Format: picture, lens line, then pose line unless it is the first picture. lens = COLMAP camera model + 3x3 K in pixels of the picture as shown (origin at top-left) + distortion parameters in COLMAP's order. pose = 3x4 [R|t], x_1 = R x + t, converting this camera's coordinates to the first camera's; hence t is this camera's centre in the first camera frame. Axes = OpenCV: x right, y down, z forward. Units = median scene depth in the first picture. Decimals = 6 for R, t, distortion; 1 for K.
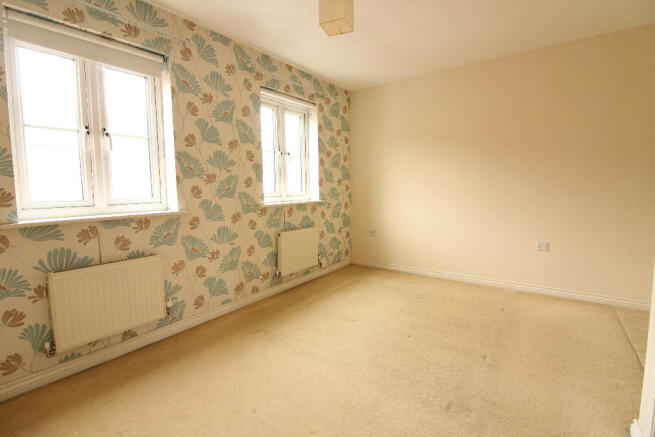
lens RADIAL K [[303.3, 0, 329.1], [0, 303.3, 209.8], [0, 0, 1]] dist [0.001706, -0.012675]
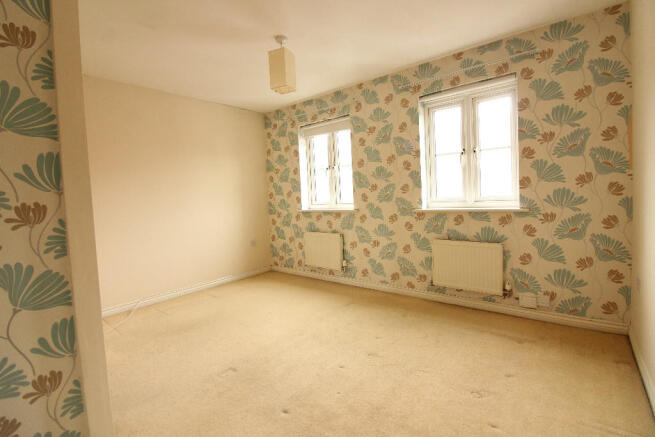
lens RADIAL K [[303.3, 0, 329.1], [0, 303.3, 209.8], [0, 0, 1]] dist [0.001706, -0.012675]
pose [[-0.046603, 0.062688, -0.996945, 0.900961], [-0.033721, 0.997361, 0.064291, -0.076404], [0.998344, 0.036614, -0.044366, 0.777637]]
